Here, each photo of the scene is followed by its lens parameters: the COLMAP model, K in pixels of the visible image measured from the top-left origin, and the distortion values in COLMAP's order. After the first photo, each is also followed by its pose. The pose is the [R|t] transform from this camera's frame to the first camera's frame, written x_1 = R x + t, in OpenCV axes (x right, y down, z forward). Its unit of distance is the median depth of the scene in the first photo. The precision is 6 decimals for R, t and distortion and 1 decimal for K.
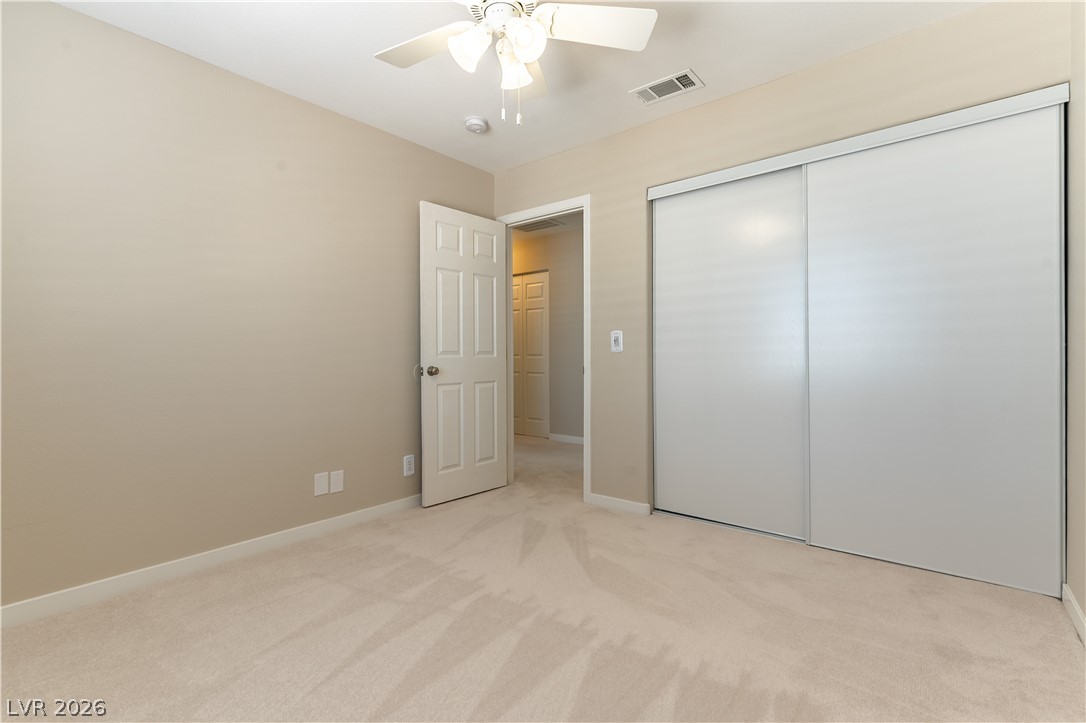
lens RADIAL K [[479.2, 0, 553.4], [0, 479.2, 360.8], [0, 0, 1]] dist [0.005521, -0.000624]
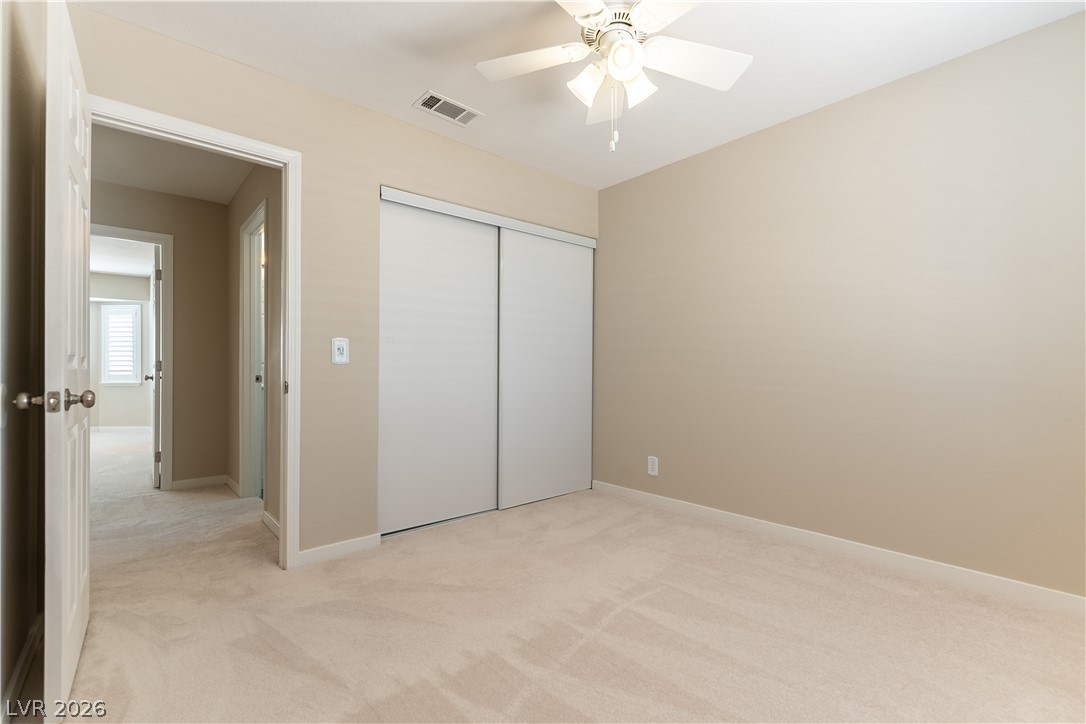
lens RADIAL K [[479.2, 0, 548.3], [0, 479.2, 364.3], [0, 0, 1]] dist [0.005521, -0.000624]
pose [[0.180855, 0.013259, 0.983420, -0.599770], [0.004473, 0.999888, -0.014304, -0.002603], [-0.983500, 0.006985, 0.180775, 0.489095]]
